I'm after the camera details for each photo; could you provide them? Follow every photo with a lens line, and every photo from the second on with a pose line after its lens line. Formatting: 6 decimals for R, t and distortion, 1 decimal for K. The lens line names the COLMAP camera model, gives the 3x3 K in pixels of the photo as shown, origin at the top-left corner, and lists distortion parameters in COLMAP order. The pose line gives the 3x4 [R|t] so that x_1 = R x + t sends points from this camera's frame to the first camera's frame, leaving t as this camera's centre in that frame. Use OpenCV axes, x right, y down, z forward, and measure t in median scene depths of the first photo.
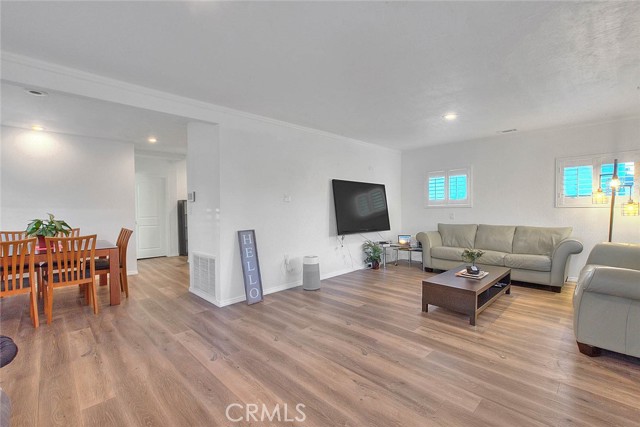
lens RADIAL K [[283.2, 0, 320.0], [0, 283.2, 213.5], [0, 0, 1]] dist [-0.000695, -0.000281]
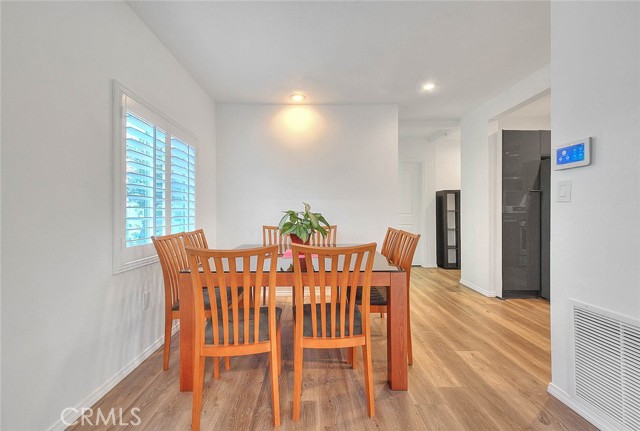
lens RADIAL K [[257.2, 0, 320.0], [0, 257.2, 215.5], [0, 0, 1]] dist [-0.000101, -0.000010]
pose [[0.738290, 0.015387, -0.674308, -0.482881], [-0.011542, 0.999882, 0.010180, 0.022368], [0.674385, 0.000267, 0.738380, 0.534895]]
